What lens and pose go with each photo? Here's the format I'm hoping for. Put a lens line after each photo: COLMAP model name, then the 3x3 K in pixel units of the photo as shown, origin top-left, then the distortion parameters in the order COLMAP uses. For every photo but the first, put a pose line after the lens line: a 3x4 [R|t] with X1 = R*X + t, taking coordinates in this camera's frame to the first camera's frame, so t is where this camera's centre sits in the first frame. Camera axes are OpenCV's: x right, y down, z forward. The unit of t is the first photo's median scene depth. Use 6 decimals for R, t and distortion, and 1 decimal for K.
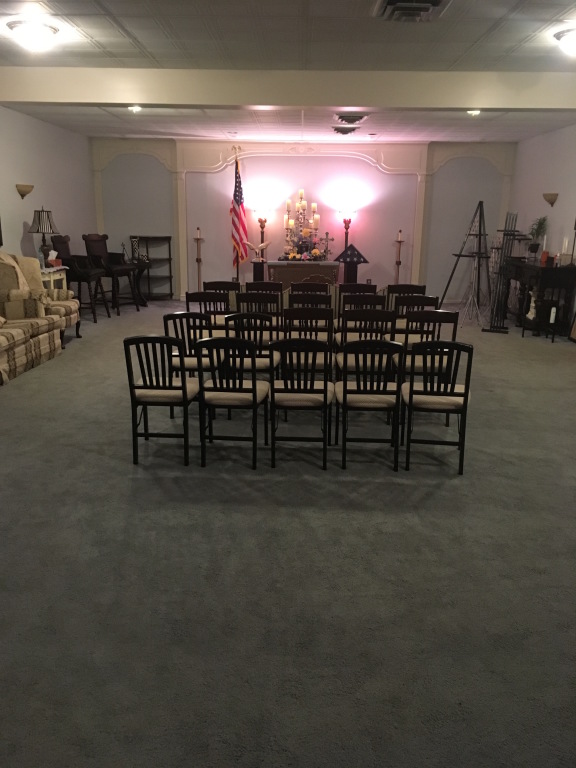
lens RADIAL K [[642.5, 0, 287.3], [0, 642.5, 385.7], [0, 0, 1]] dist [0.002939, -0.000625]
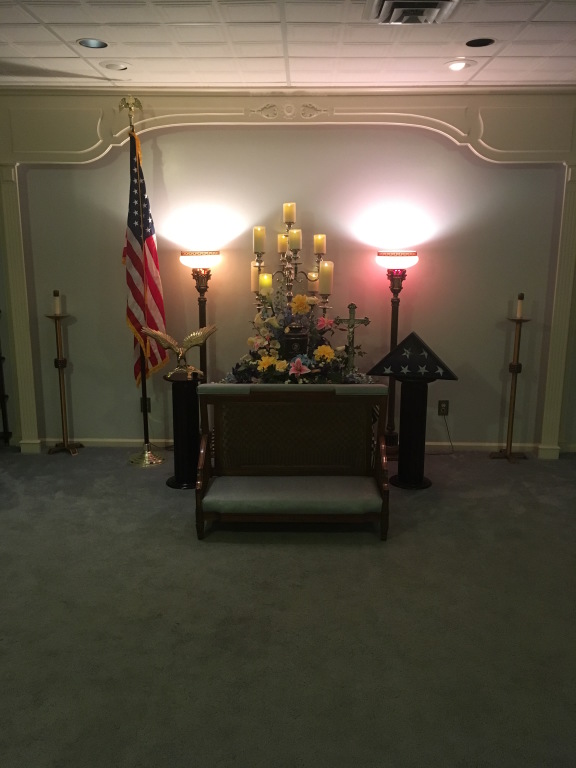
lens RADIAL K [[642.5, 0, 288.8], [0, 642.5, 382.1], [0, 0, 1]] dist [0.002939, -0.000625]
pose [[0.999945, -0.007613, -0.007192, 0.023898], [0.007215, 0.998521, -0.053879, -0.165312], [0.007592, 0.053824, 0.998522, 0.586869]]
